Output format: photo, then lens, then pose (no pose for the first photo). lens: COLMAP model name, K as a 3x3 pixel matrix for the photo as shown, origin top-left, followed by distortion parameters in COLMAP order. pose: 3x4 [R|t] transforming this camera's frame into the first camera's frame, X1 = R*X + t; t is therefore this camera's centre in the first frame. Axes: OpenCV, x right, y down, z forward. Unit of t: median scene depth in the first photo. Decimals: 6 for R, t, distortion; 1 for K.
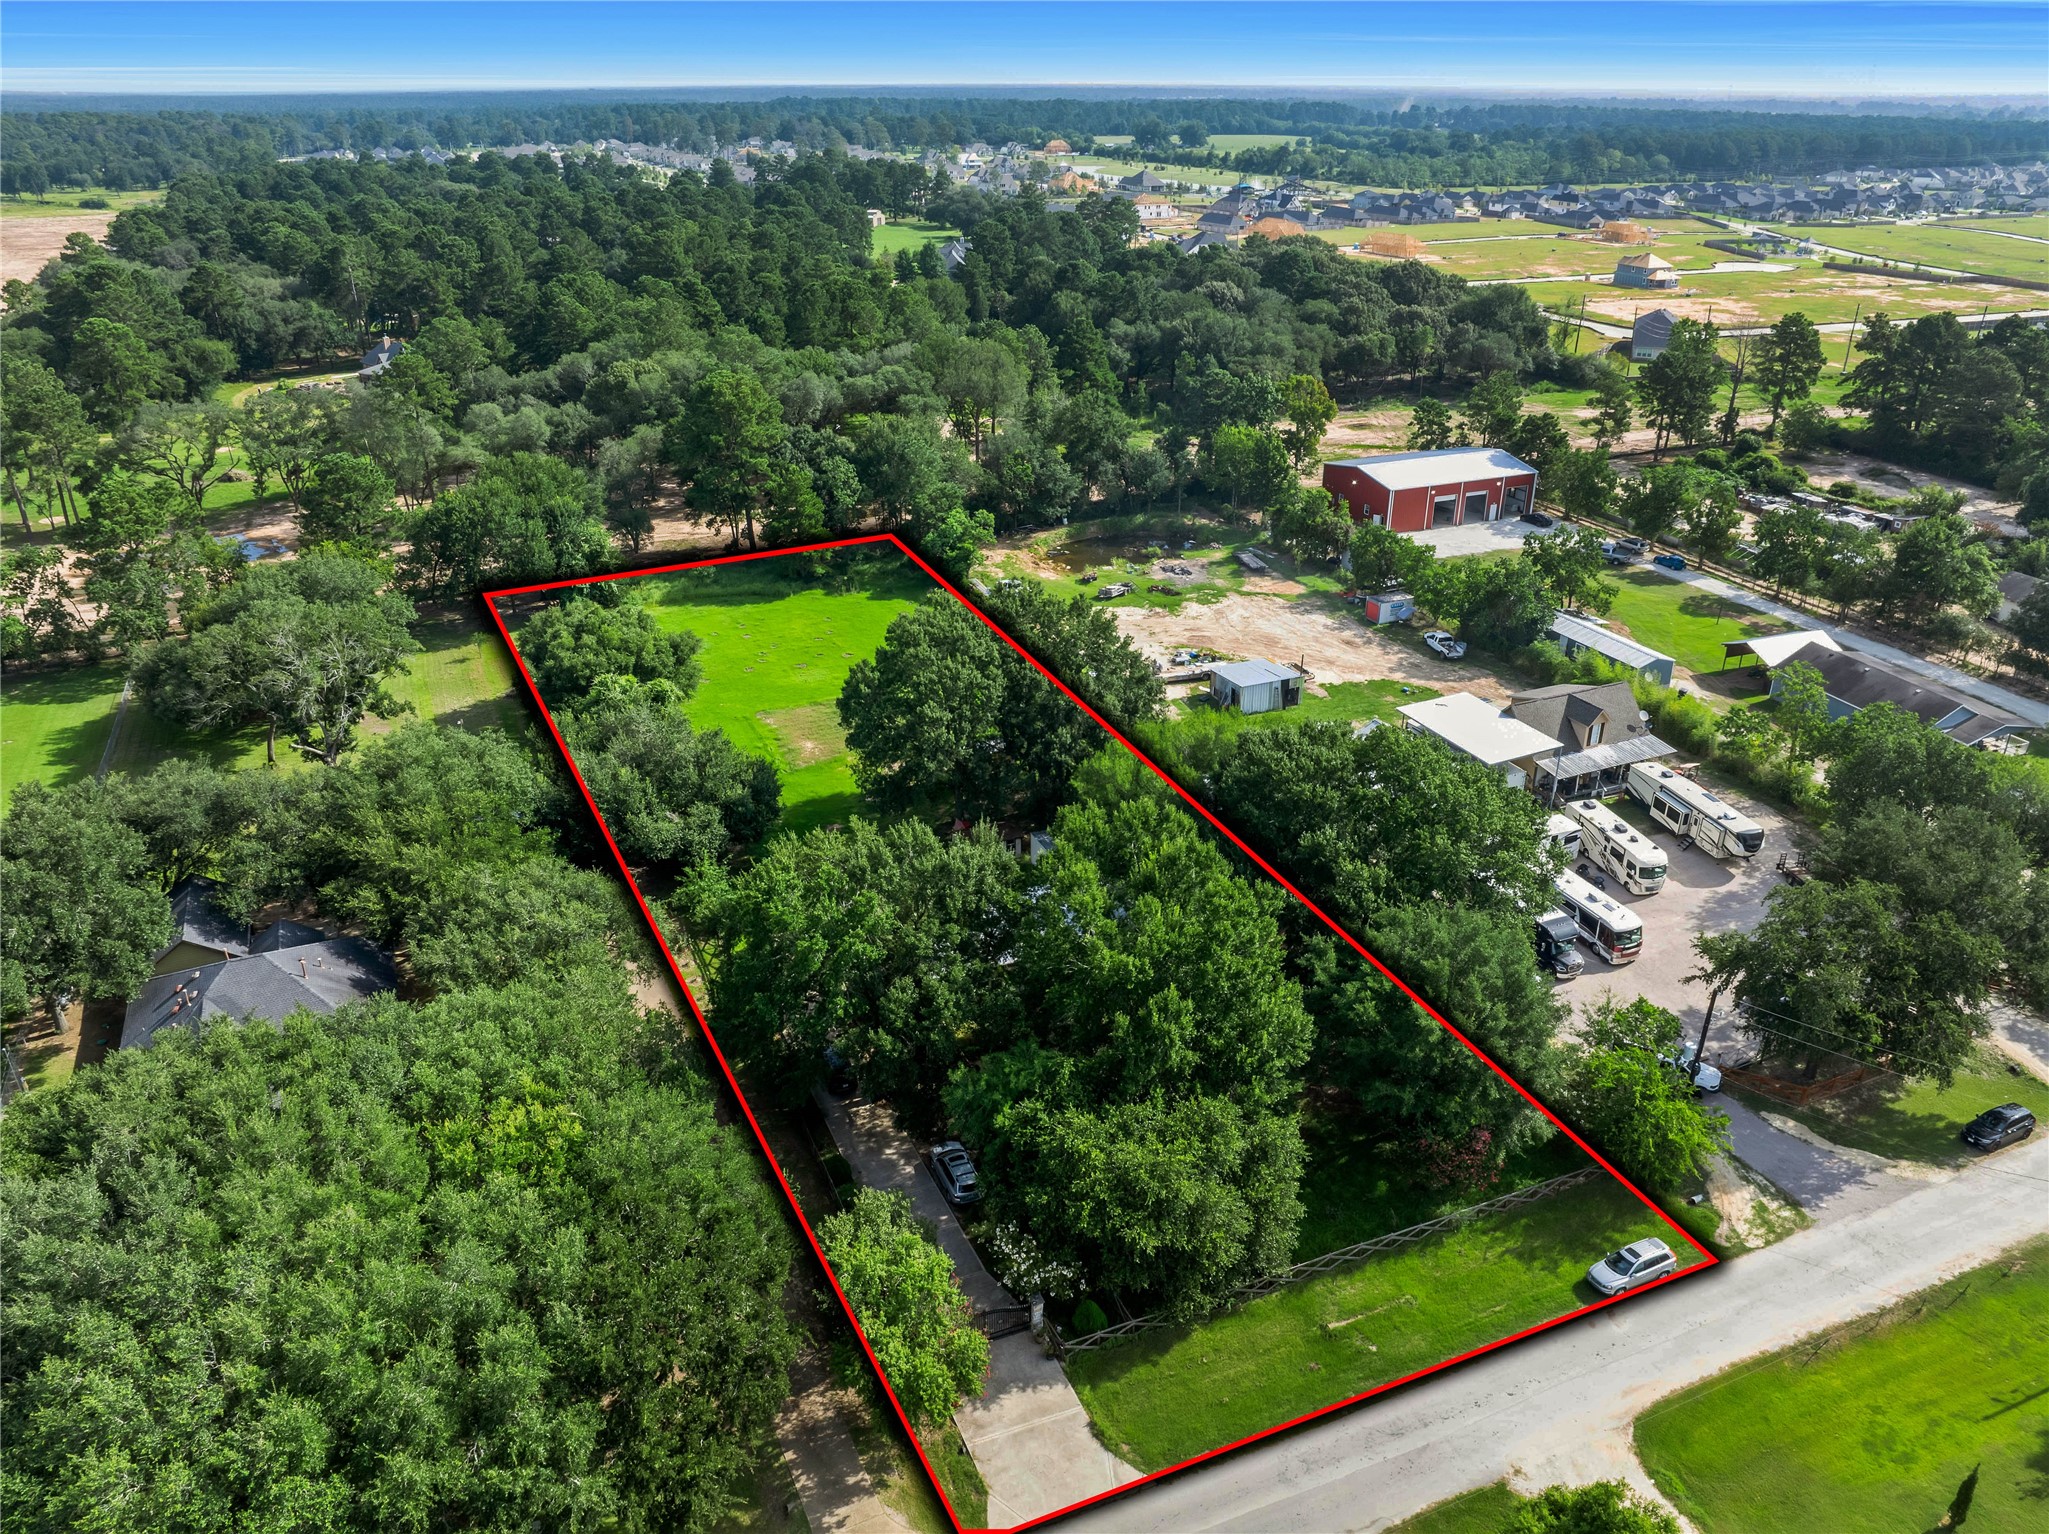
lens RADIAL K [[1448.9, 0, 1029.0], [0, 1448.9, 762.9], [0, 0, 1]] dist [-0.037237, 0.002251]
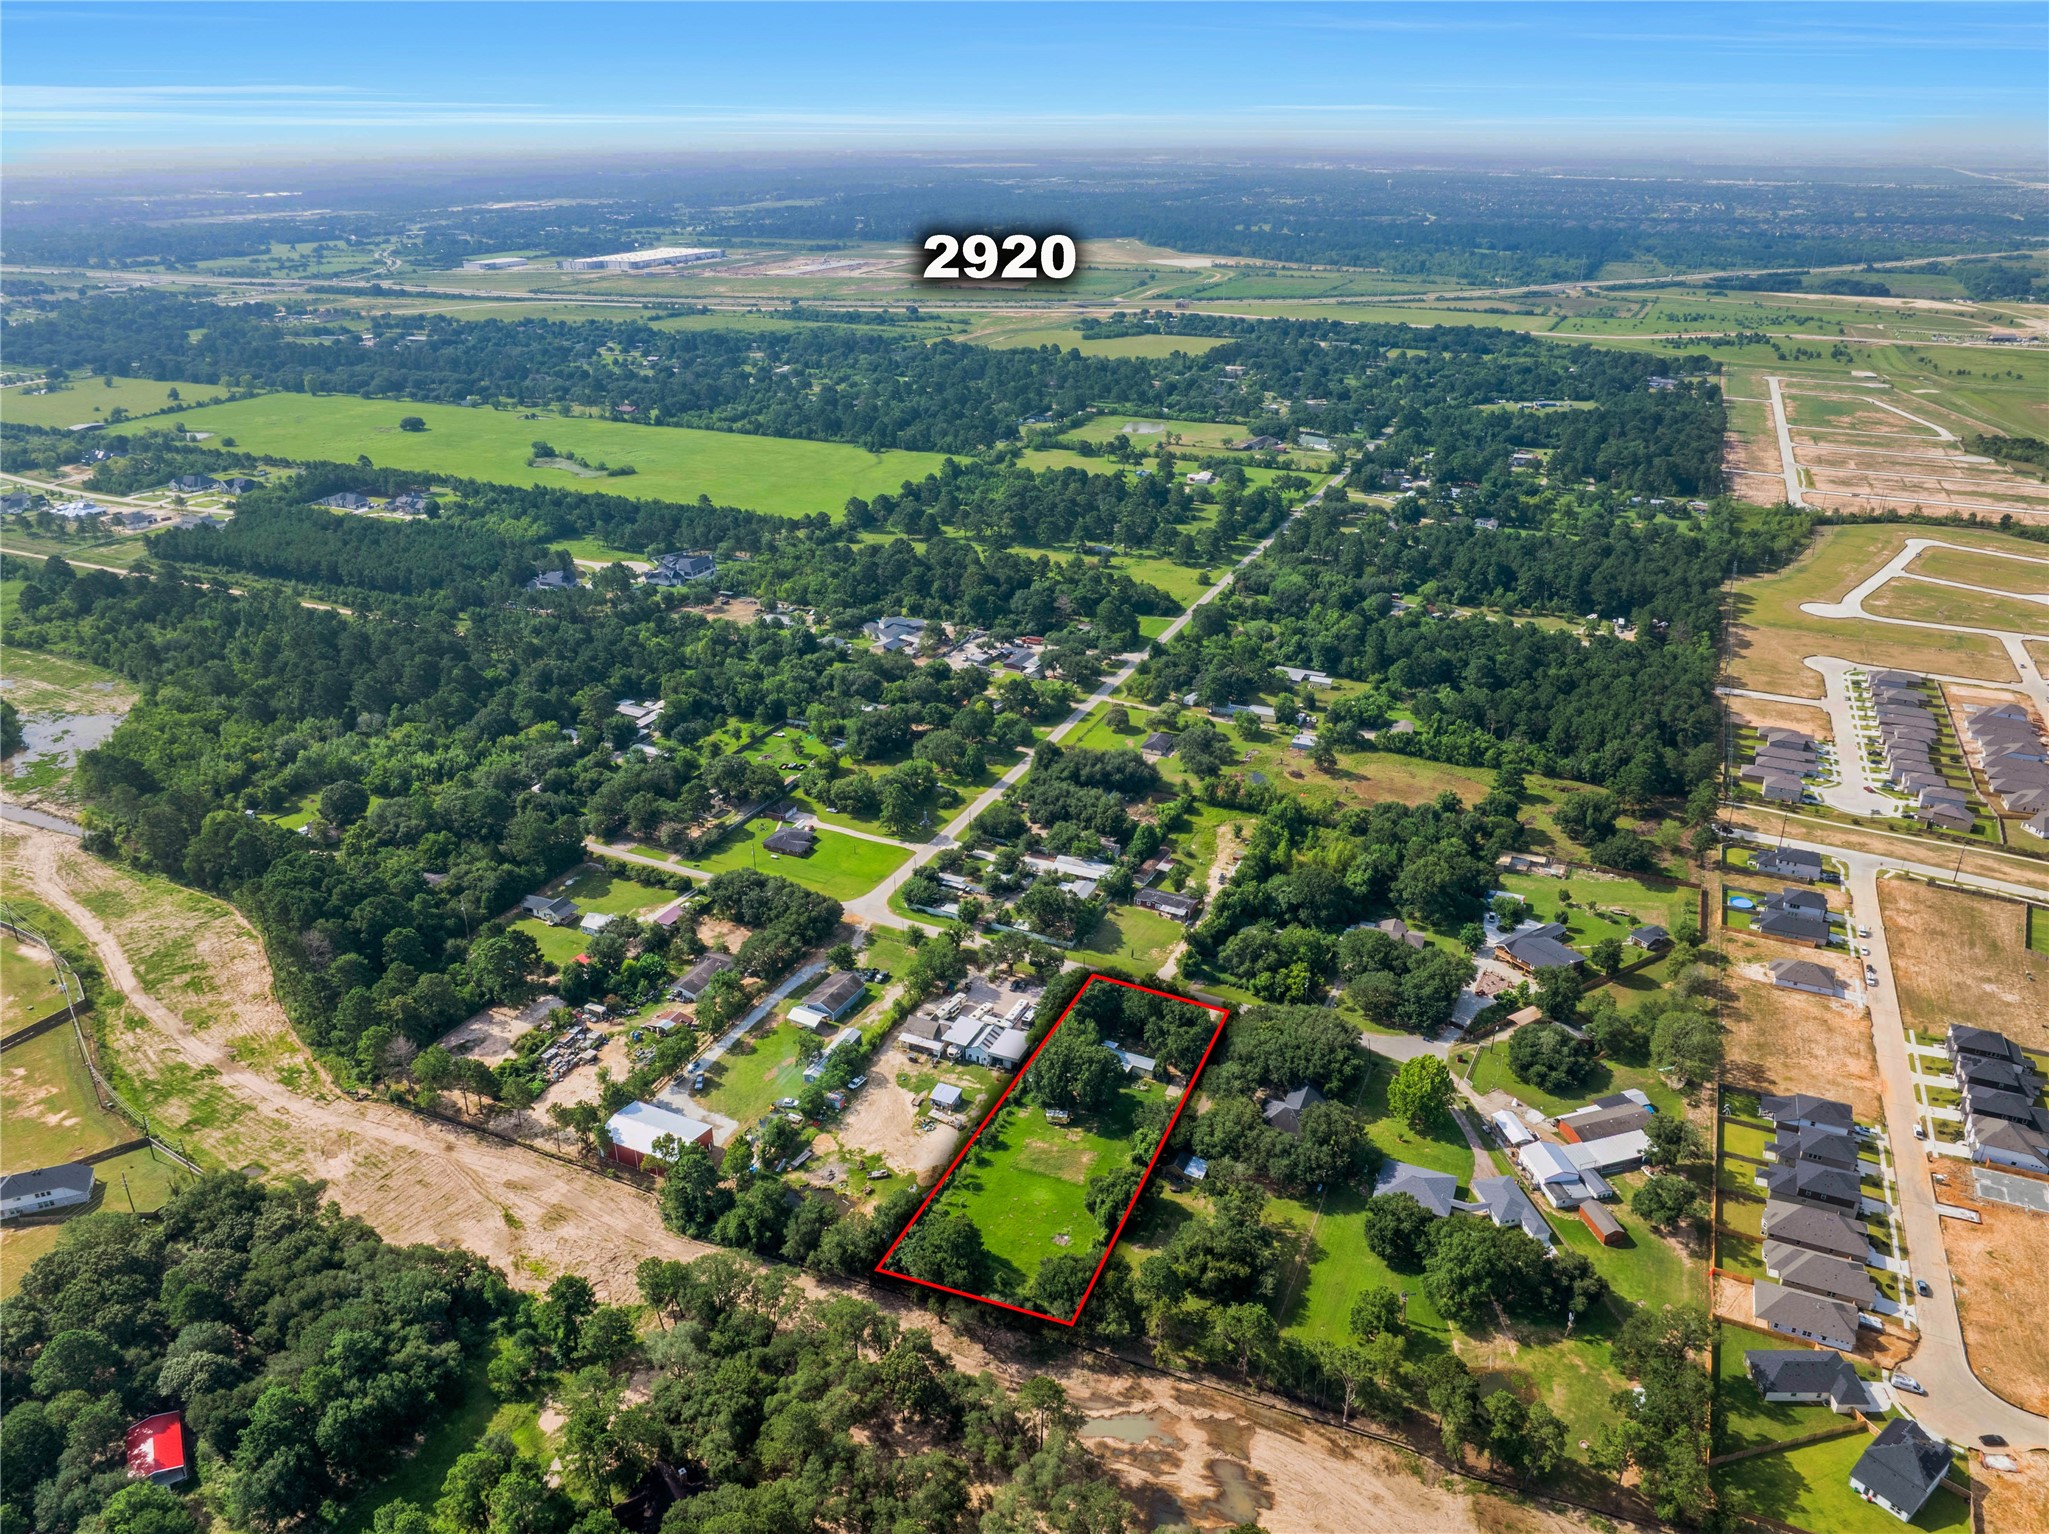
lens RADIAL K [[1448.9, 0, 1024.2], [0, 1448.9, 731.4], [0, 0, 1]] dist [-0.037237, 0.002251]
pose [[-0.669519, -0.286173, 0.685455, -1.526852], [0.319219, 0.722392, 0.613391, -2.057193], [-0.670704, 0.629488, -0.392303, 1.444742]]
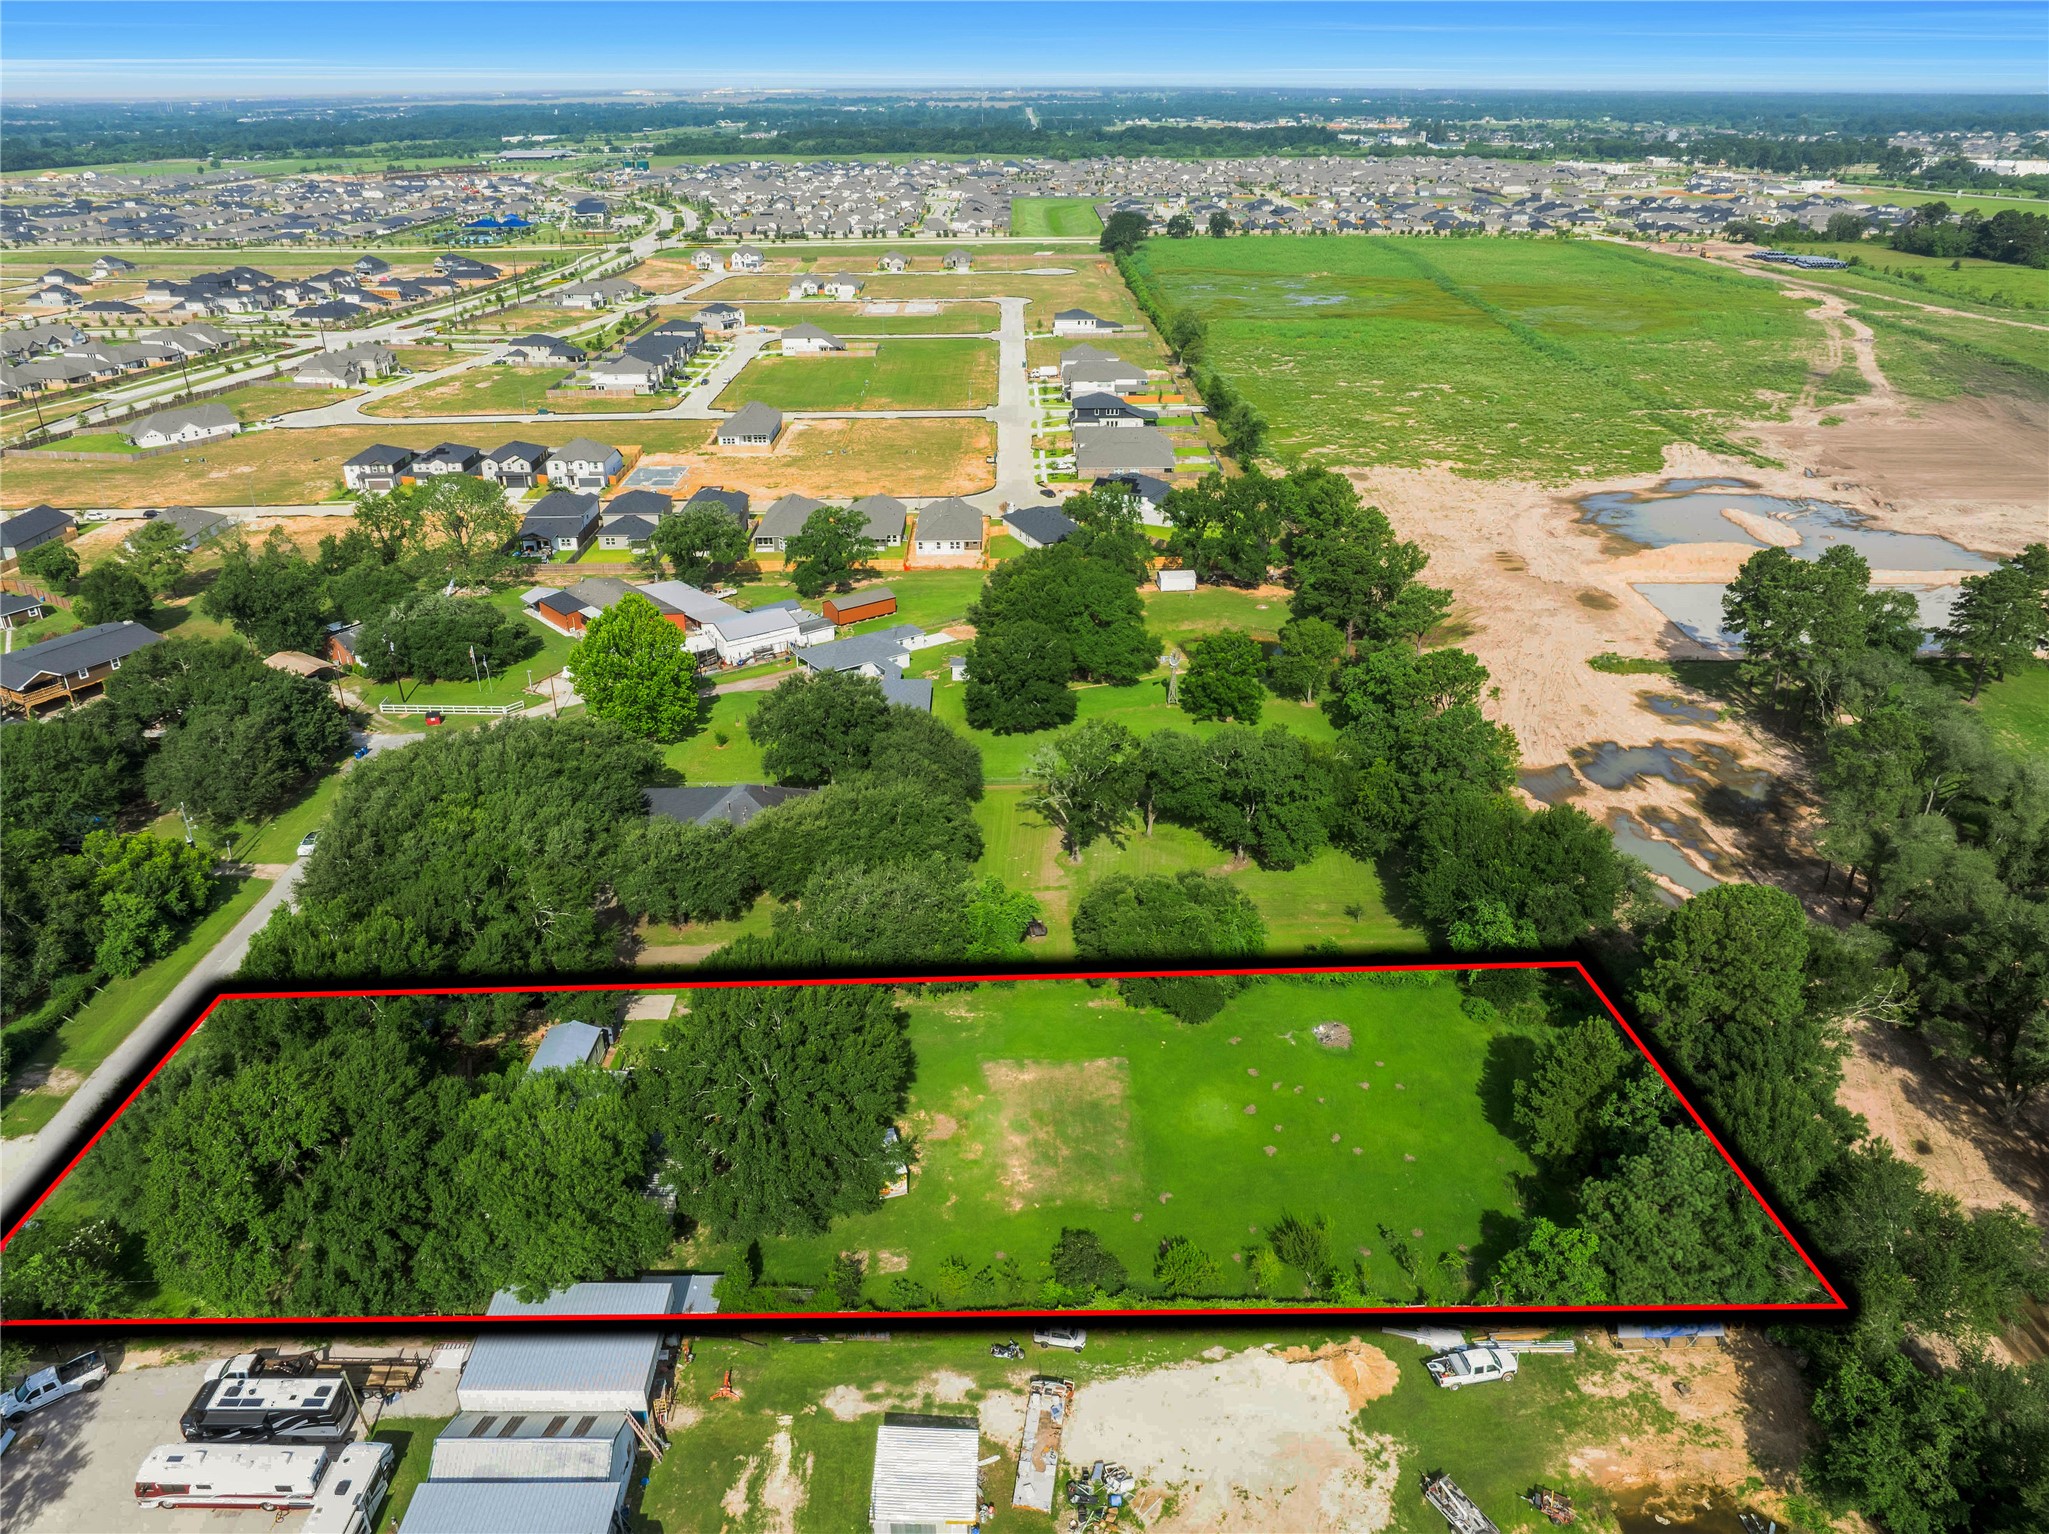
lens RADIAL K [[1448.9, 0, 1020.8], [0, 1448.9, 747.6], [0, 0, 1]] dist [-0.037237, 0.002251]
pose [[-0.396091, 0.388870, -0.831801, 0.510416], [-0.389494, 0.749197, 0.535723, -0.620903], [0.831509, 0.536176, -0.145287, 0.893447]]
